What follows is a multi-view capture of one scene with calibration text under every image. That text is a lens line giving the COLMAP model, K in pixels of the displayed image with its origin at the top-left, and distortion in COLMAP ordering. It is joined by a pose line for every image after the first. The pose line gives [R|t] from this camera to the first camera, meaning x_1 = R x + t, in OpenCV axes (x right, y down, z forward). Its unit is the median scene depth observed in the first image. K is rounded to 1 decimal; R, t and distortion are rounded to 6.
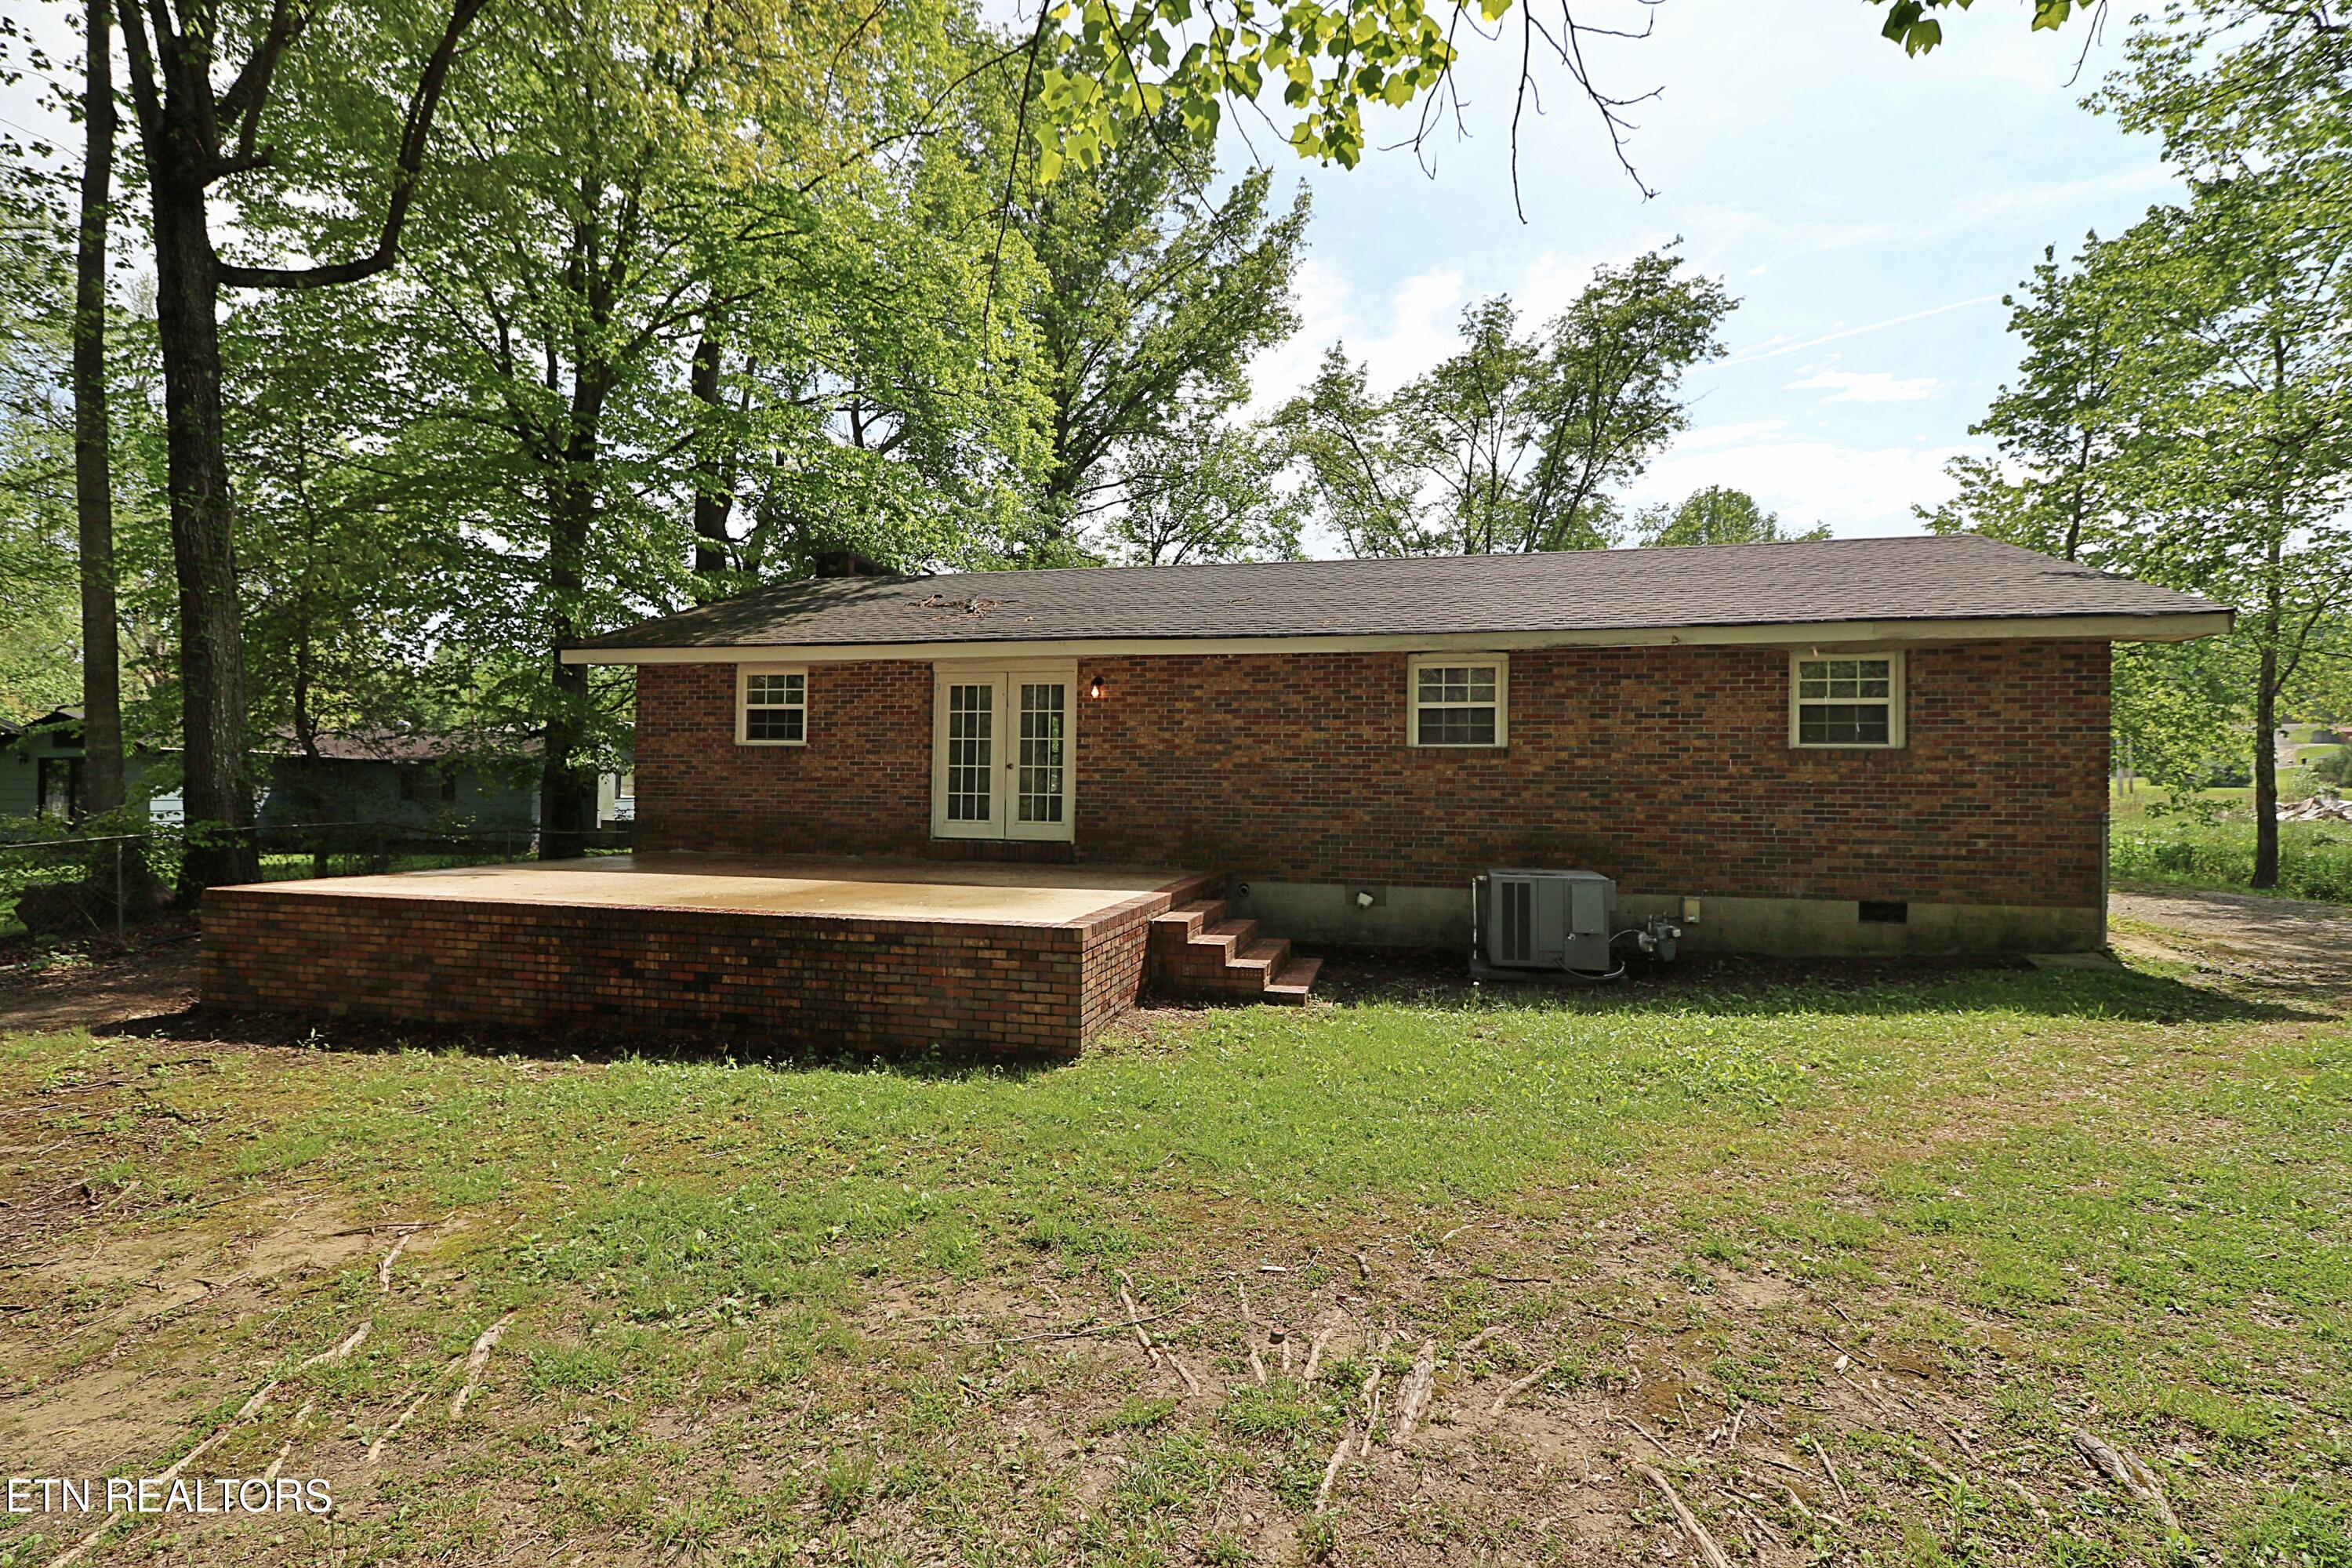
lens RADIAL K [[1070.6, 0, 1162.4], [0, 1070.6, 777.0], [0, 0, 1]] dist [-0.017325, -0.001272]
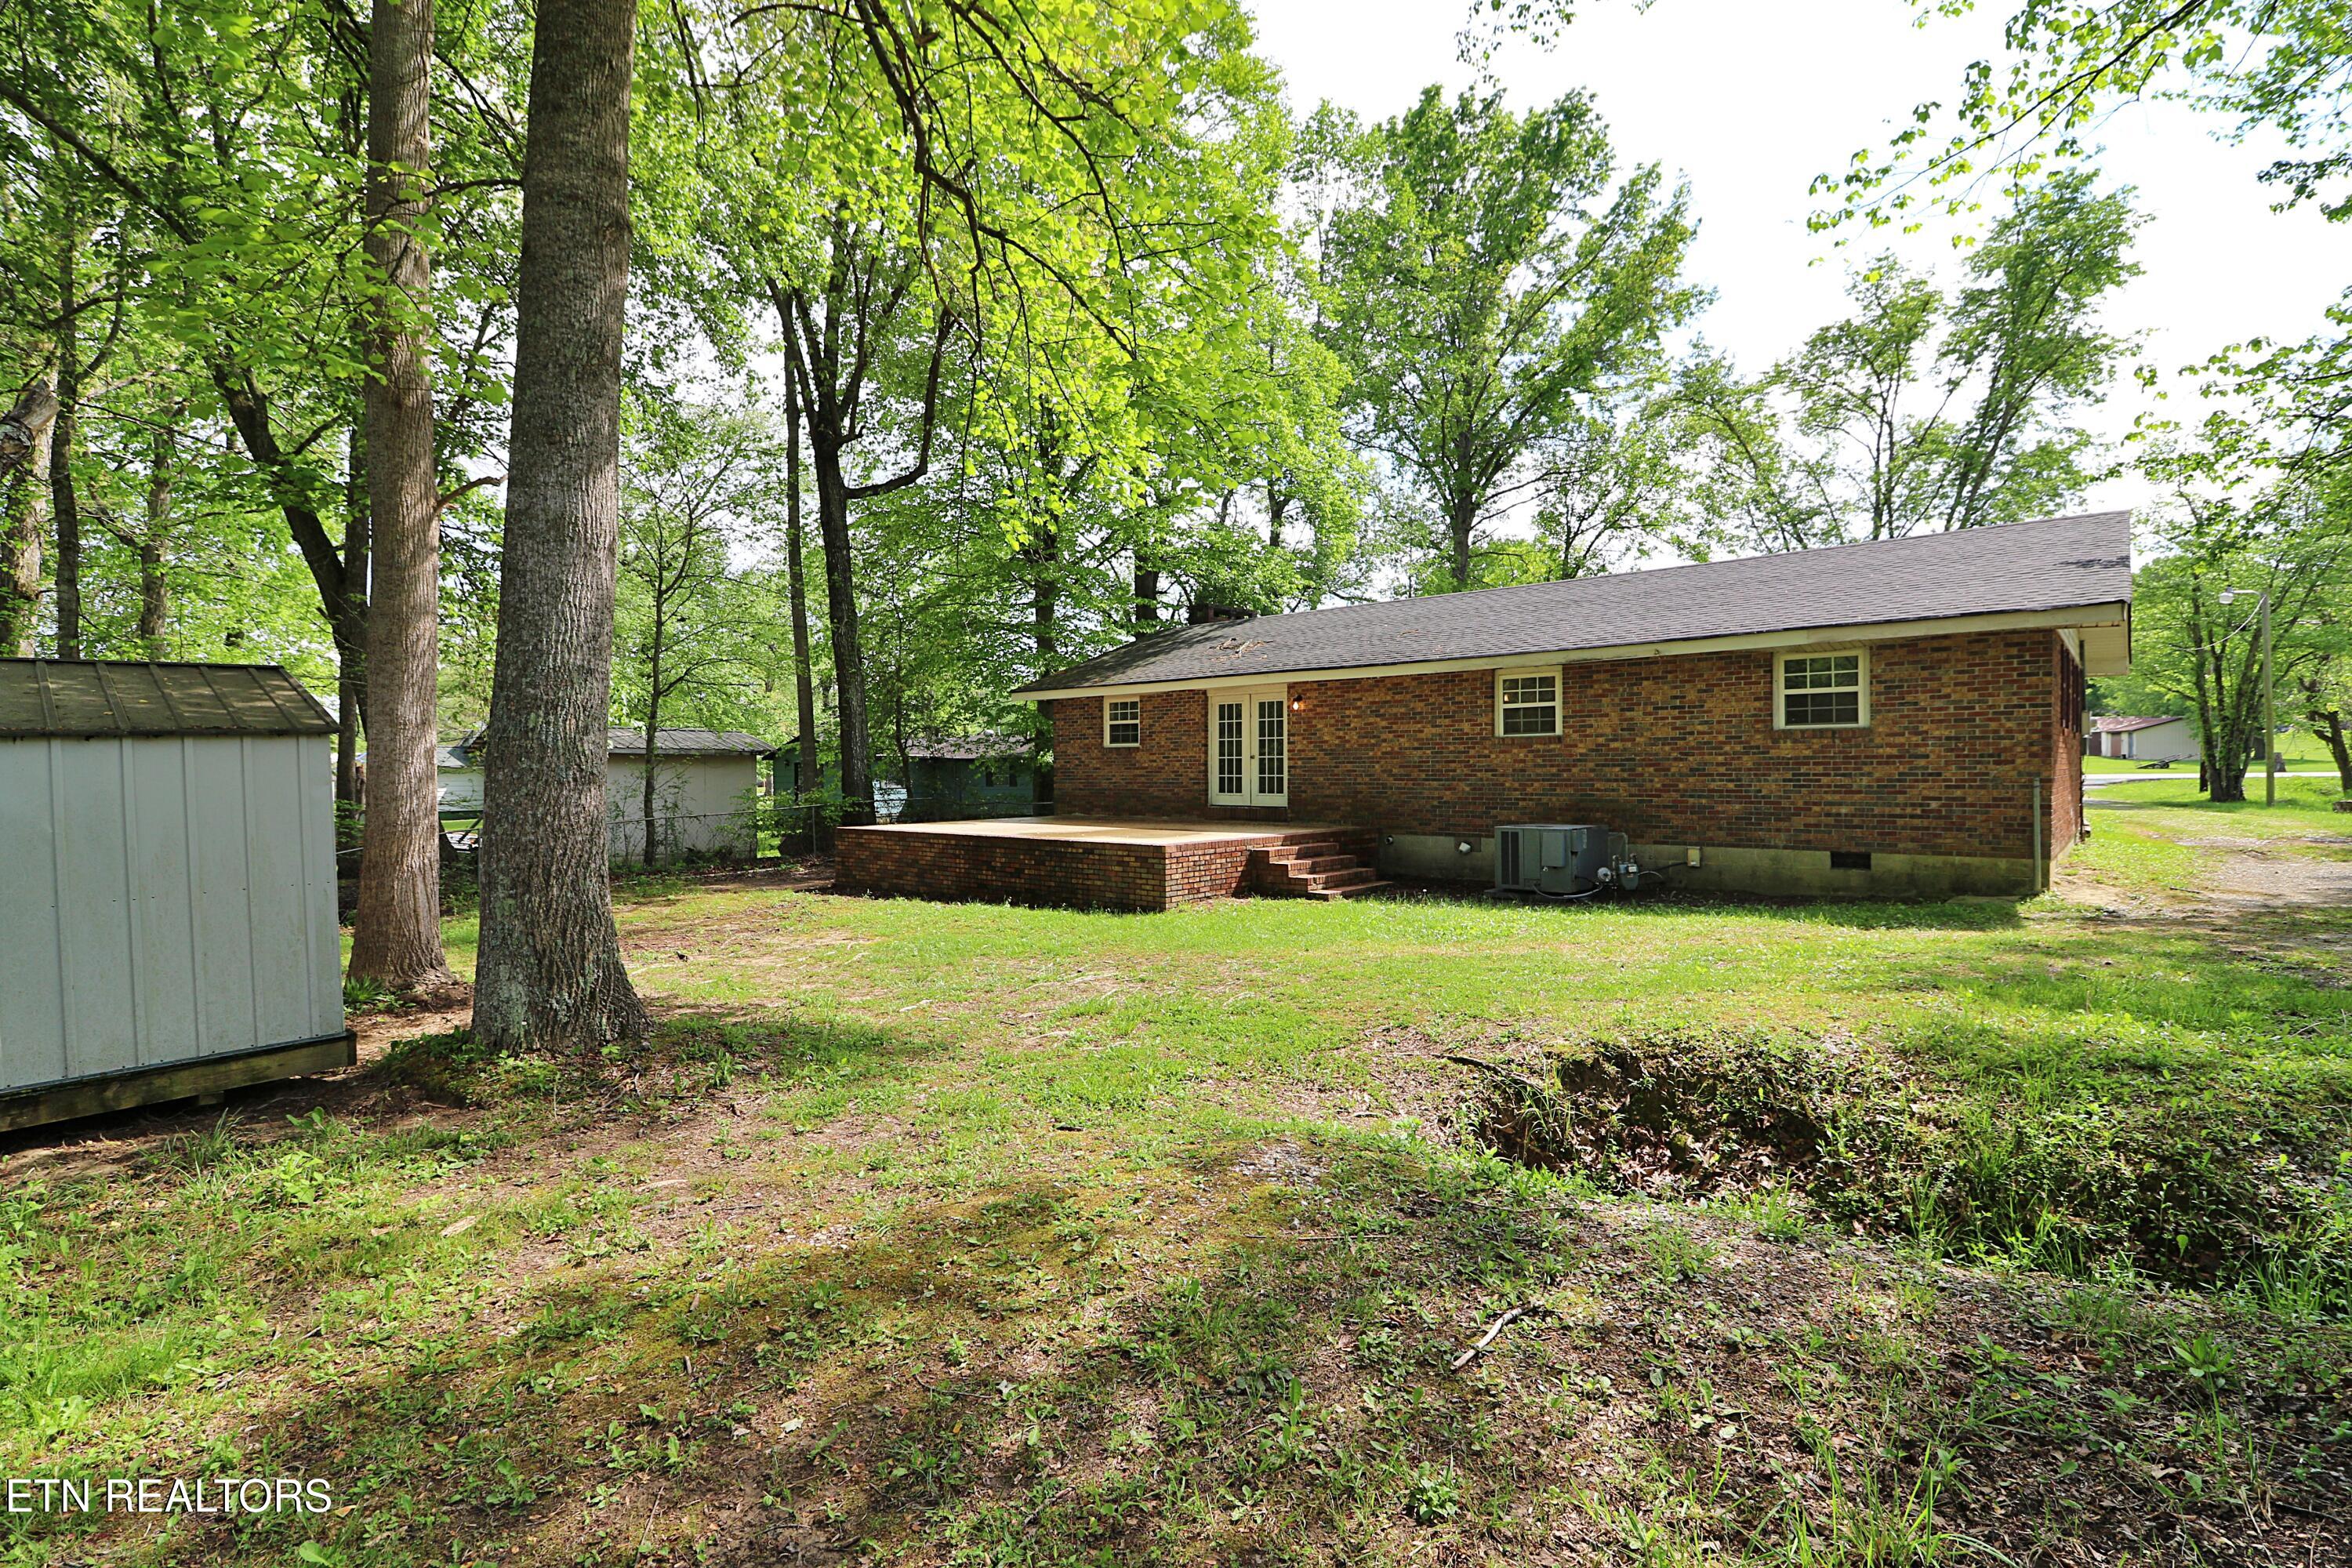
lens RADIAL K [[1070.6, 0, 1165.4], [0, 1070.6, 780.1], [0, 0, 1]] dist [-0.017325, -0.001272]
pose [[0.881980, -0.012907, -0.471111, 0.478726], [0.020780, 0.999718, 0.011512, 0.002654], [0.470829, -0.019943, 0.881999, -0.397900]]
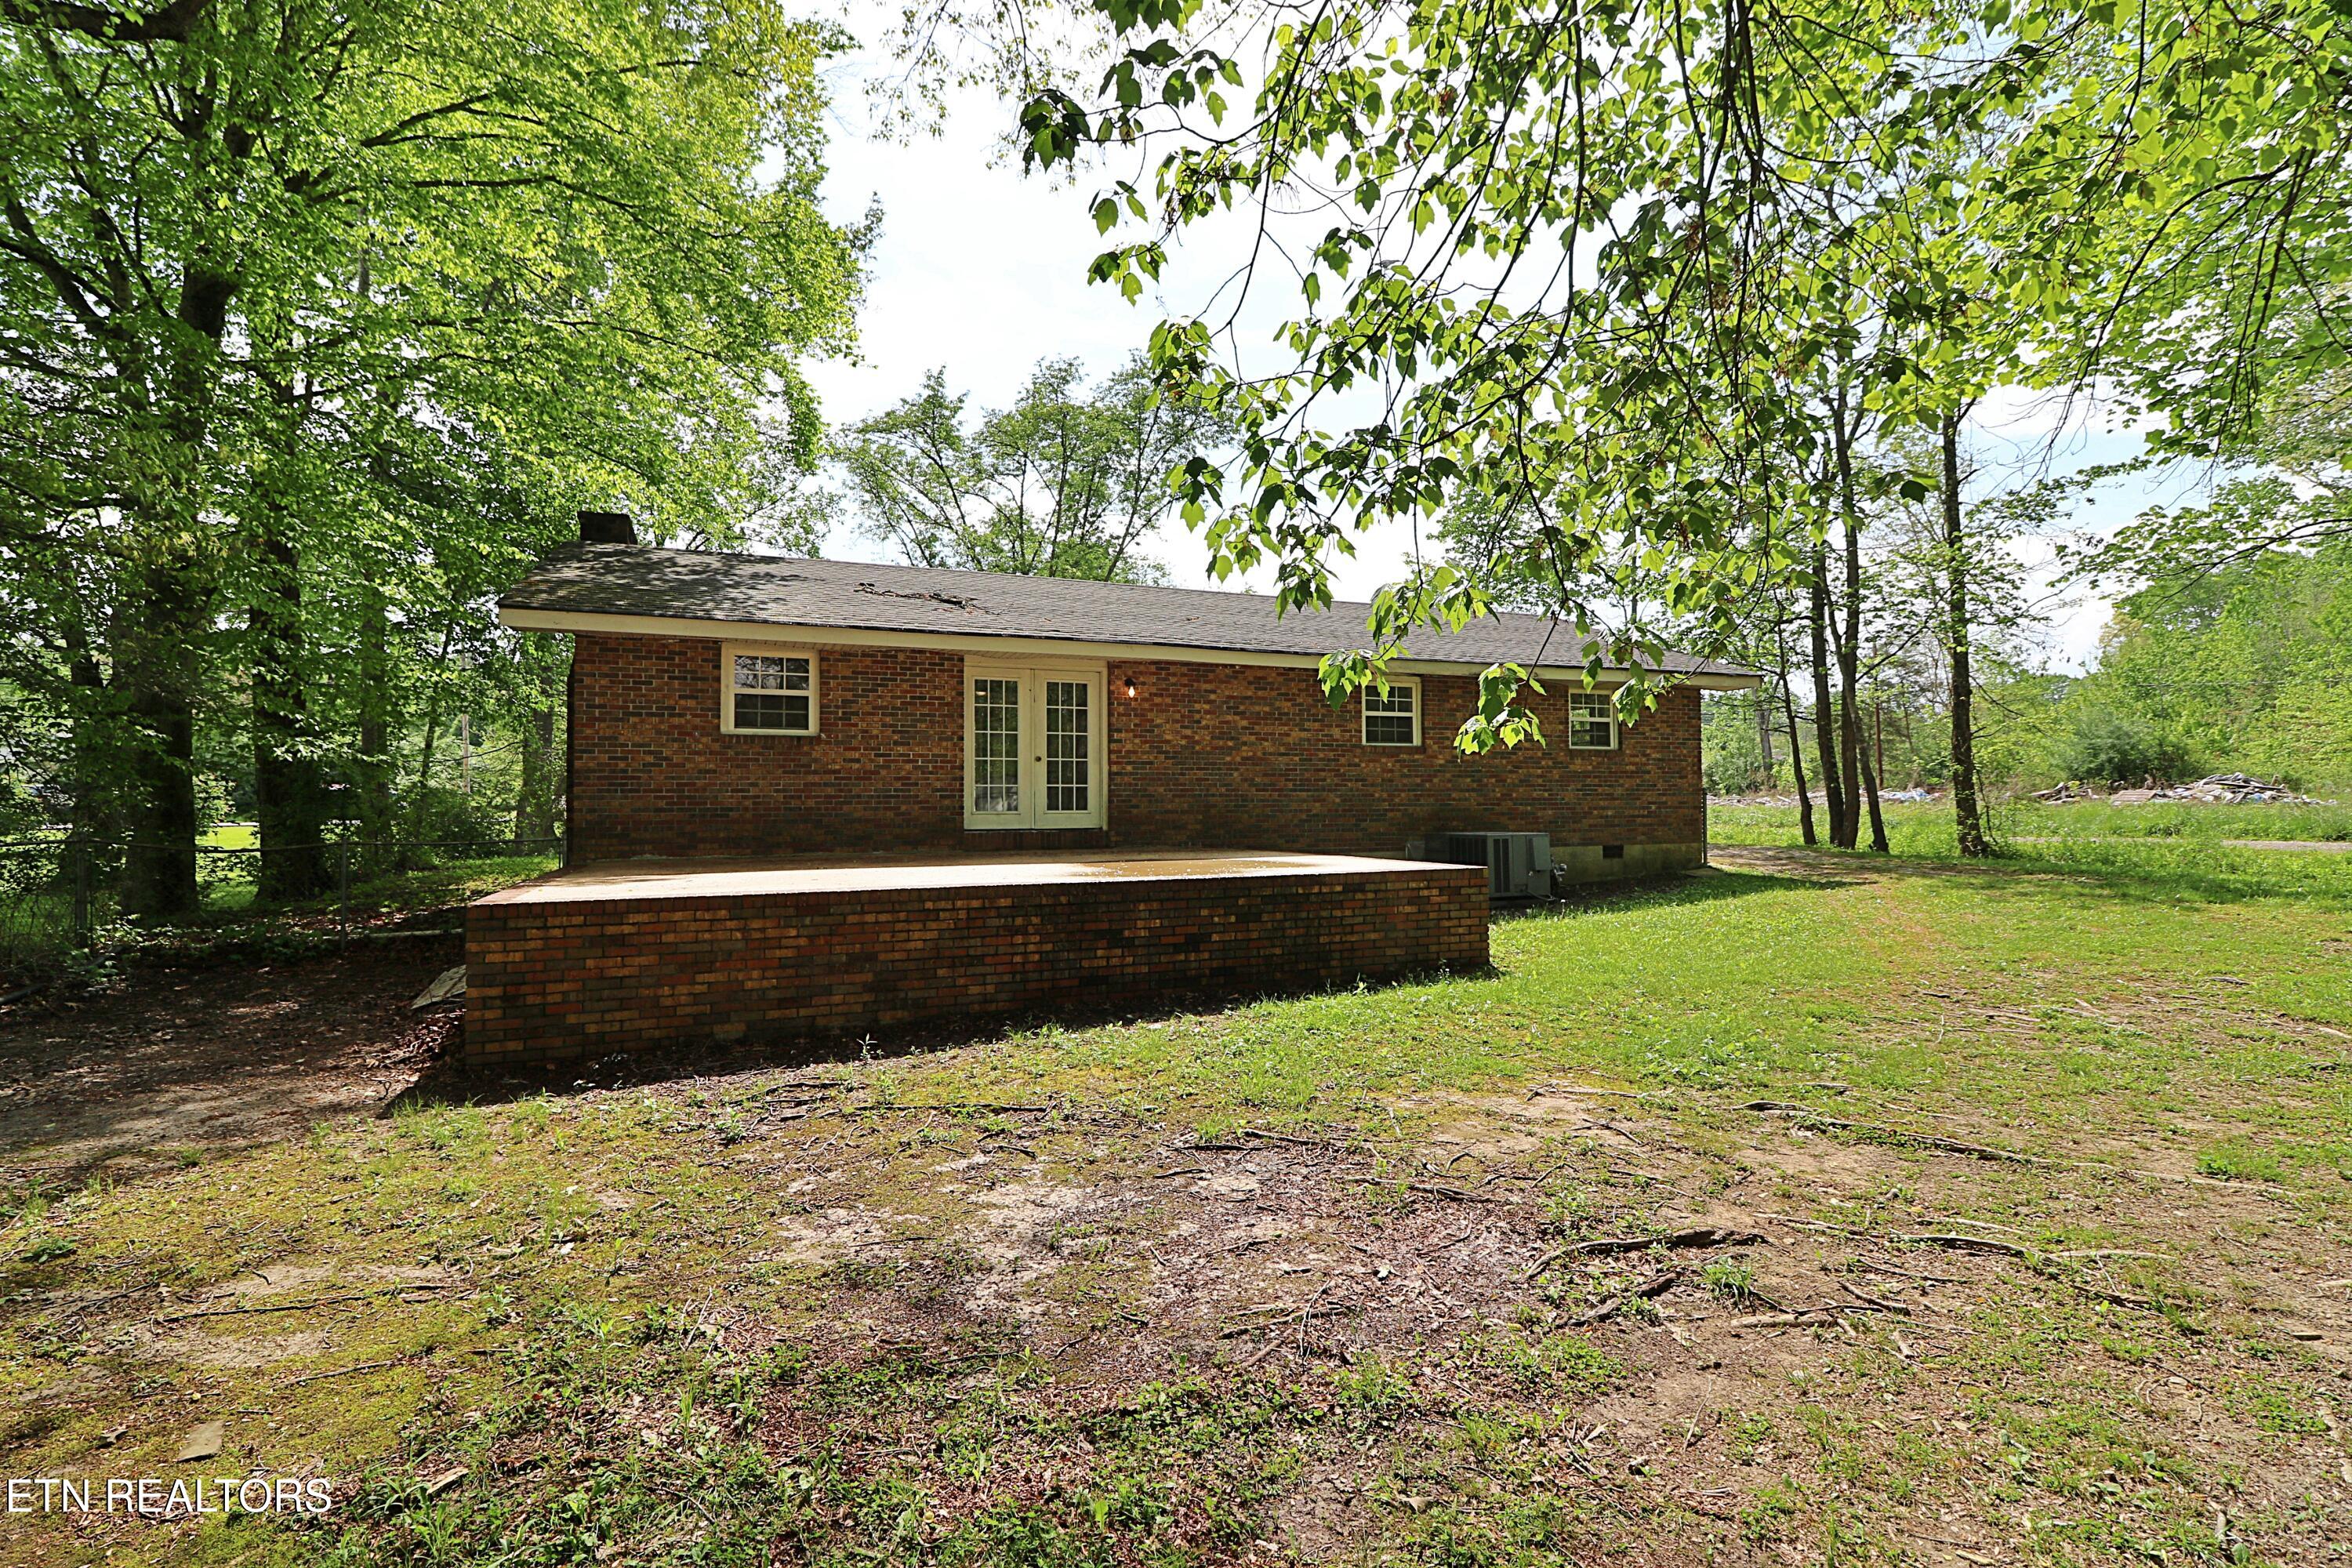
lens RADIAL K [[1070.6, 0, 1159.3], [0, 1070.6, 777.2], [0, 0, 1]] dist [-0.017325, -0.001272]
pose [[0.809990, -0.001678, 0.586442, -0.698694], [0.010241, 0.999884, -0.011284, 0.022370], [-0.586355, 0.015146, 0.809913, 0.083471]]
